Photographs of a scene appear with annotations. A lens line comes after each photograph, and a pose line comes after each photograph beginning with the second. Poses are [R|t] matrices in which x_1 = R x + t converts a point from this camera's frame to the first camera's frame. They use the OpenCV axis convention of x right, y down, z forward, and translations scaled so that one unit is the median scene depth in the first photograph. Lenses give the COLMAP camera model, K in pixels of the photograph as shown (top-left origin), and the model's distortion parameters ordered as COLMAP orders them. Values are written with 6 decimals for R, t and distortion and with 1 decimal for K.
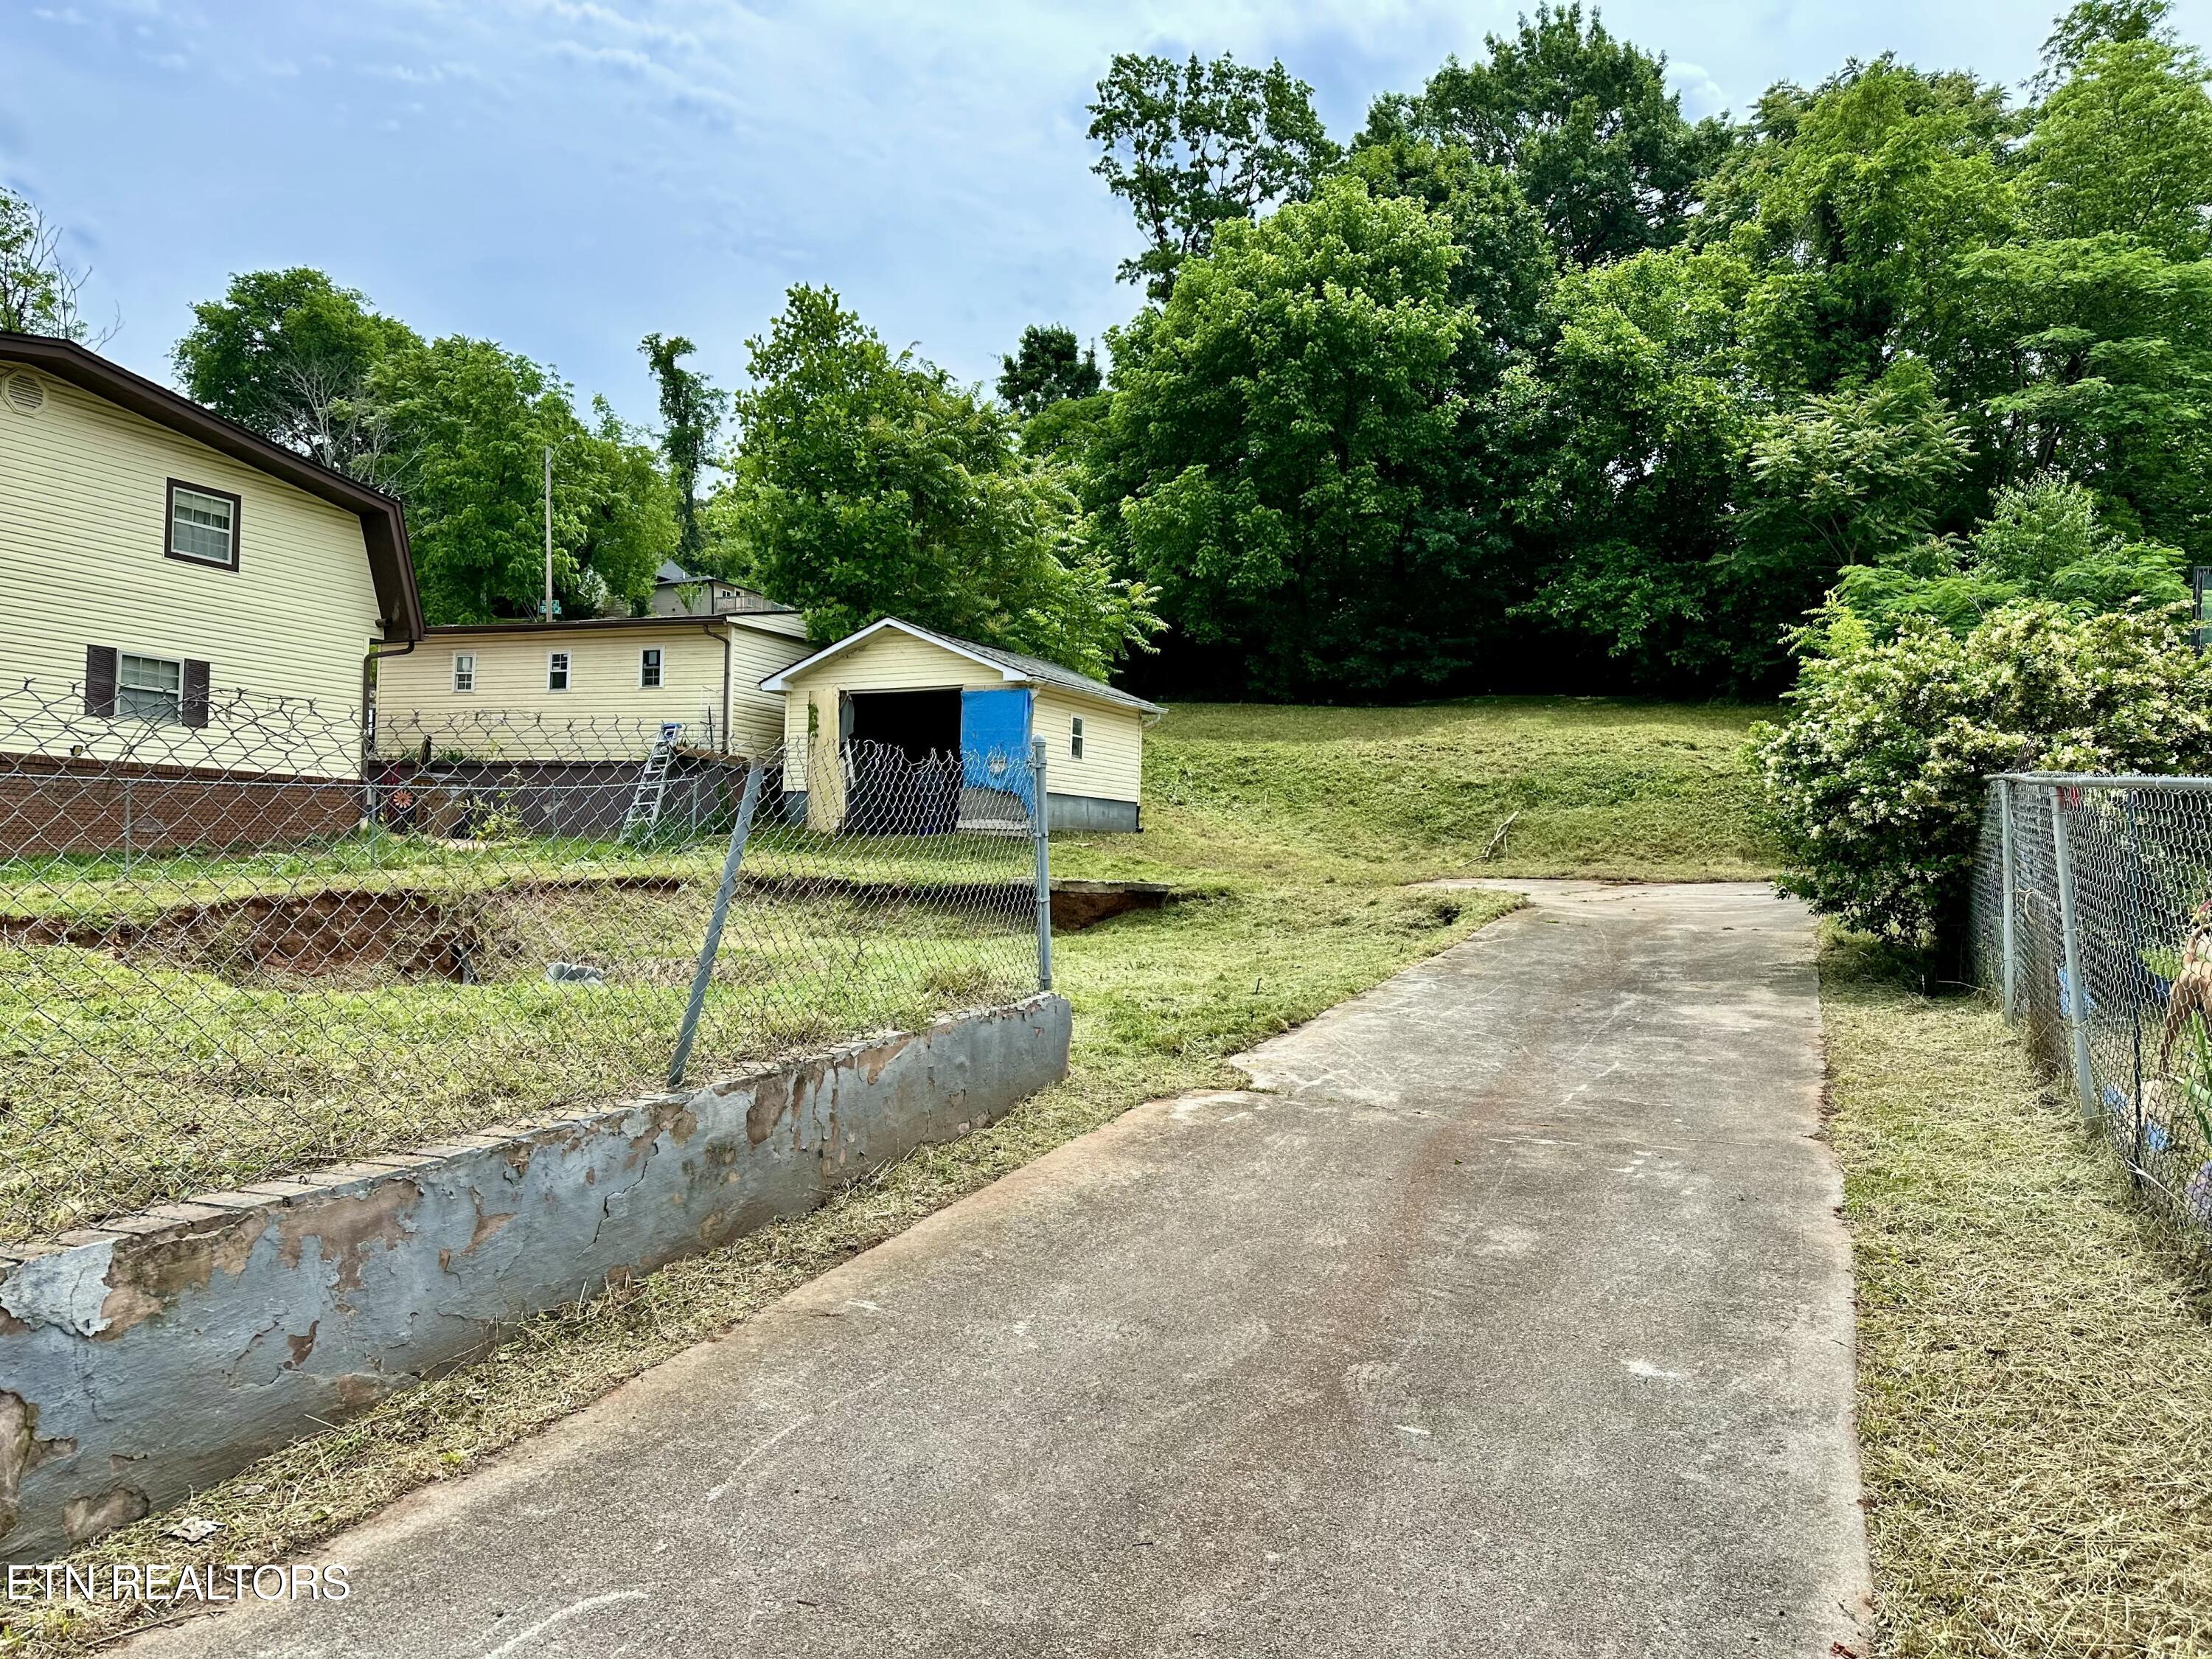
lens RADIAL K [[1514.2, 0, 1106.0], [0, 1514.2, 829.5], [0, 0, 1]] dist [0.089019, -0.126617]
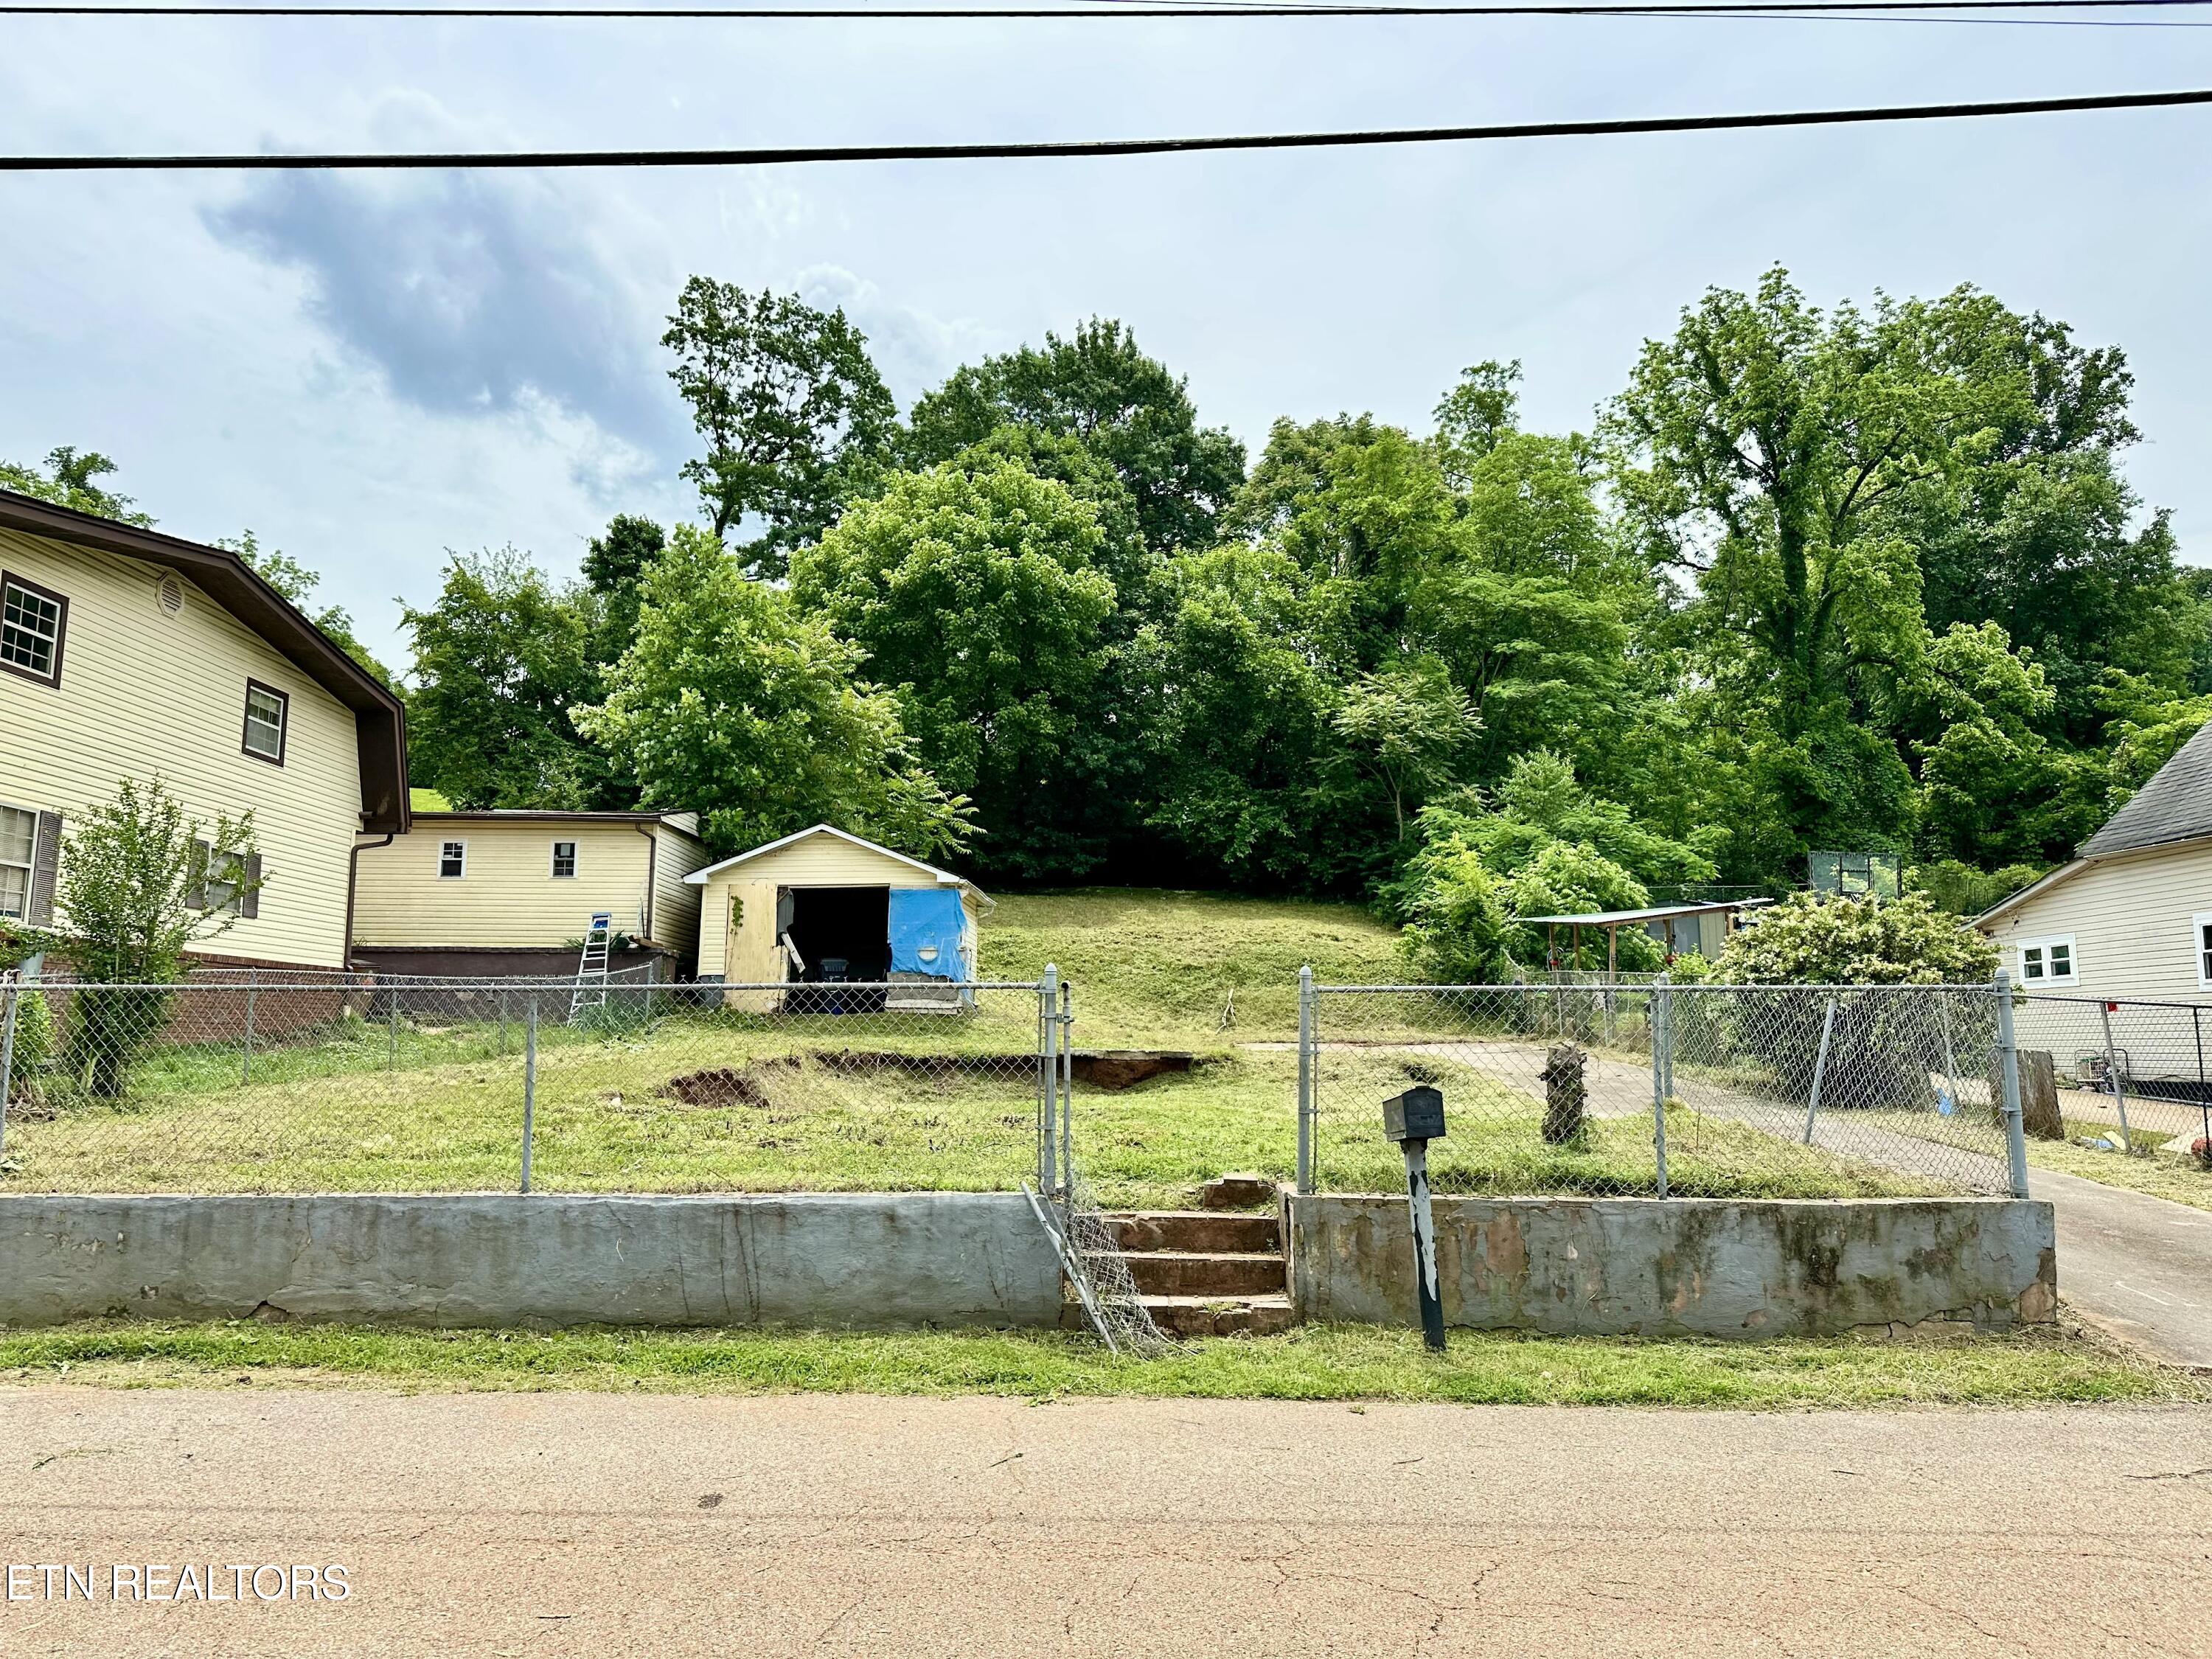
lens RADIAL K [[1504.7, 0, 1088.9], [0, 1504.7, 831.1], [0, 0, 1]] dist [0.136935, -0.190041]
pose [[0.918429, 0.038298, 0.393727, -0.291876], [0.004458, 0.994237, -0.107108, -0.007283], [-0.395560, 0.100126, 0.912966, -0.094564]]
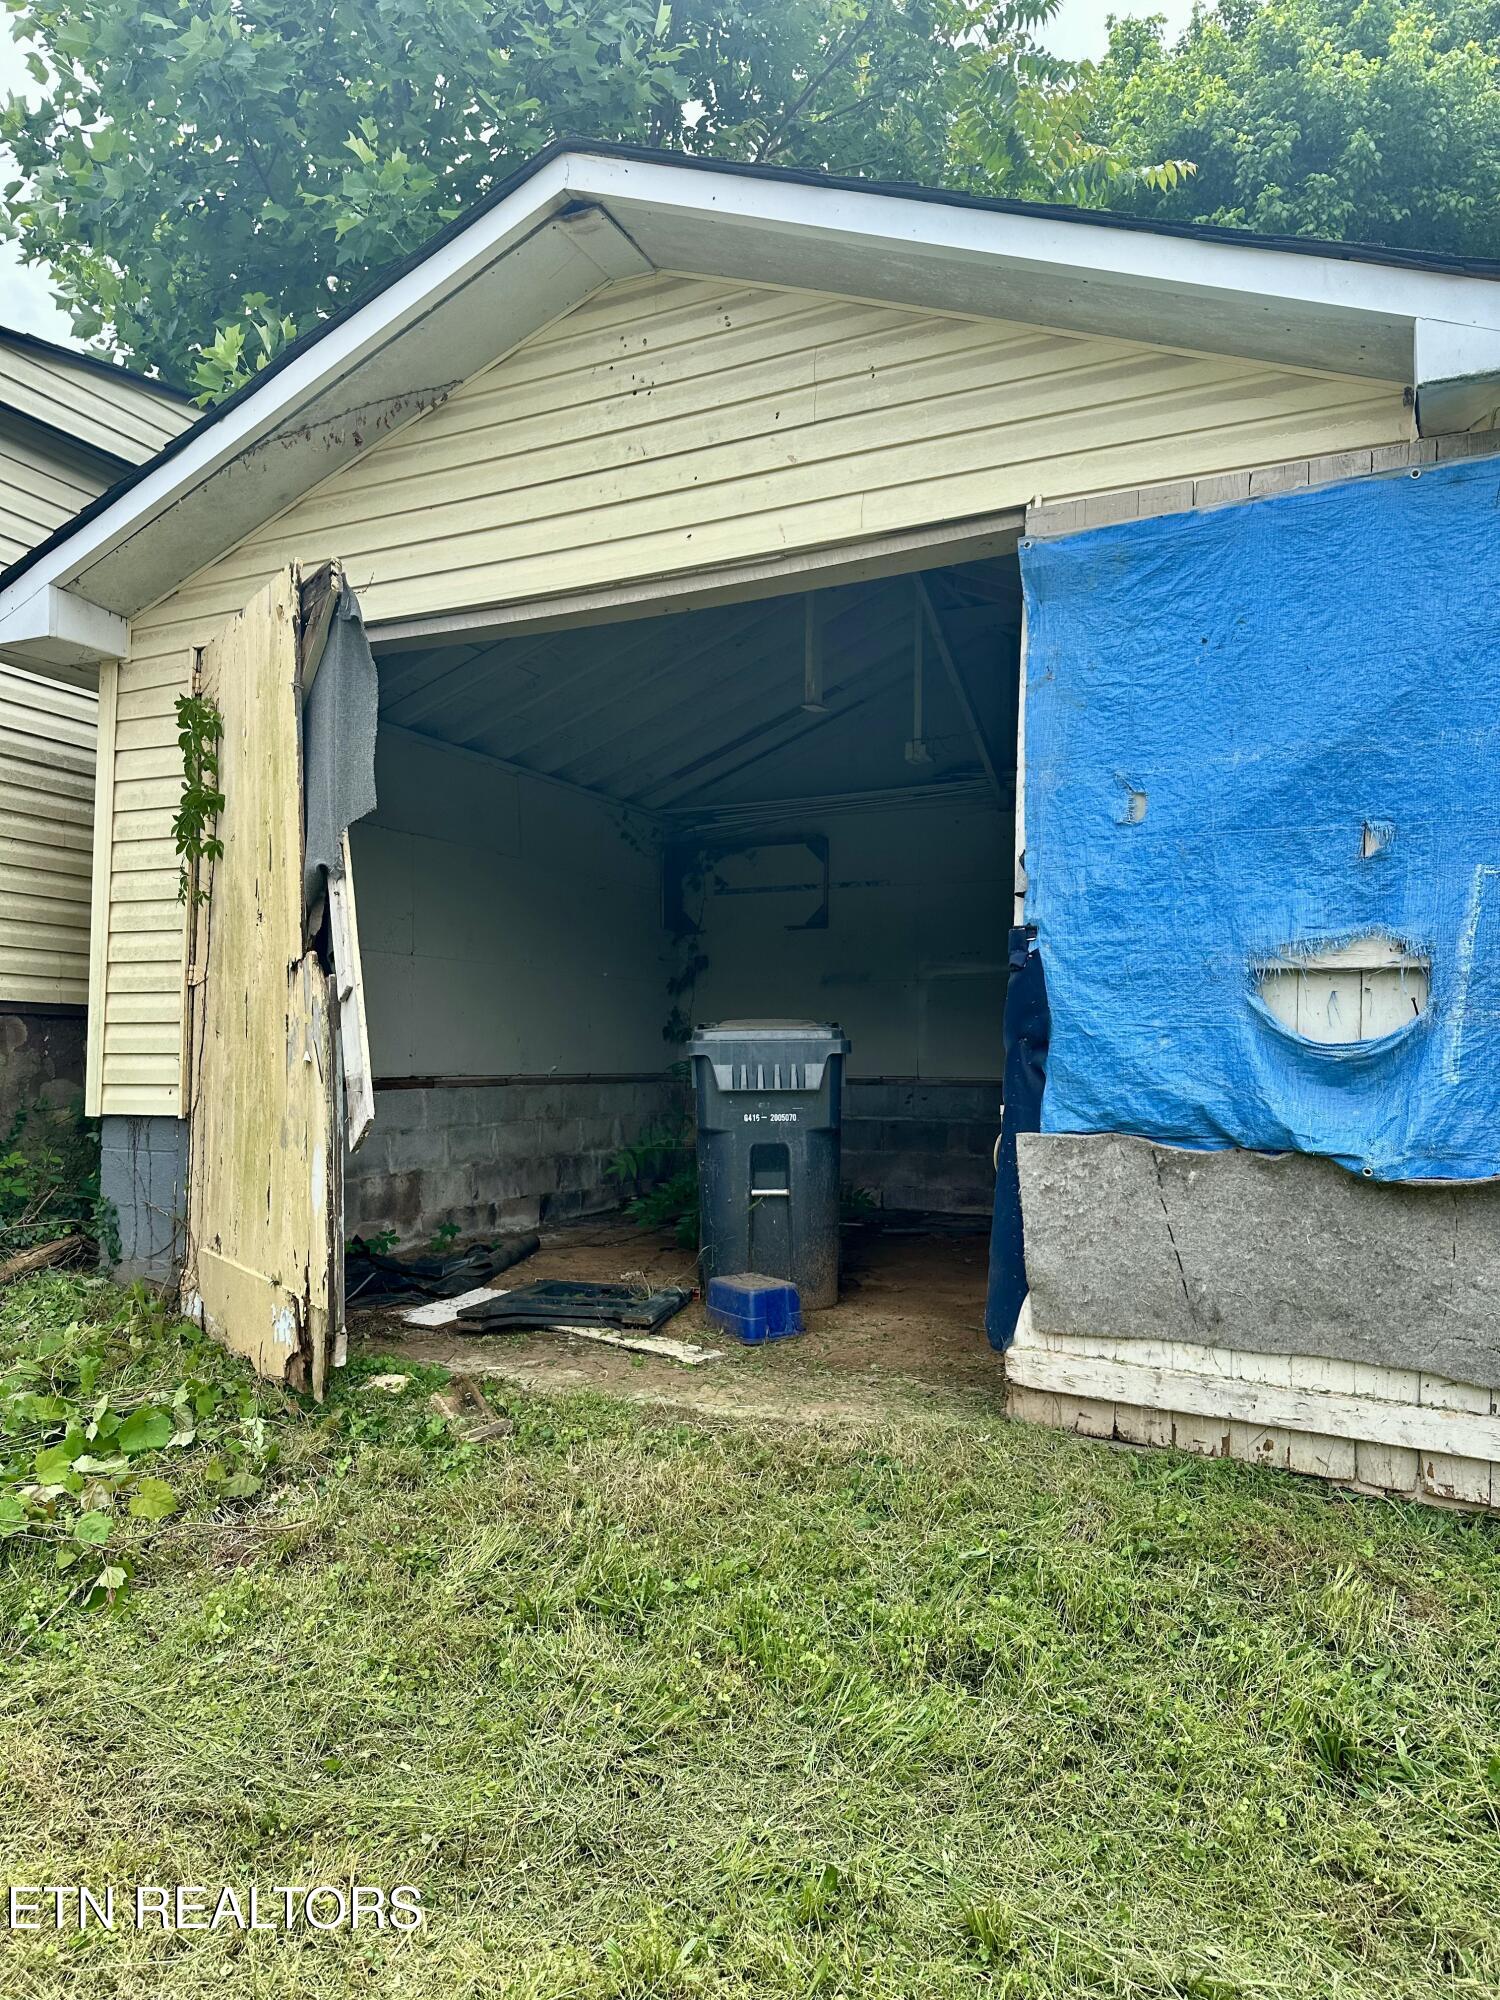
lens RADIAL K [[1369.1, 0, 750.0], [0, 1369.1, 1000.0], [0, 0, 1]] dist [0.089019, -0.126617]
pose [[0.999790, -0.013976, 0.014965, -0.089427], [0.014229, 0.999755, -0.016942, -0.027677], [-0.014725, 0.017152, 0.999744, 0.596980]]
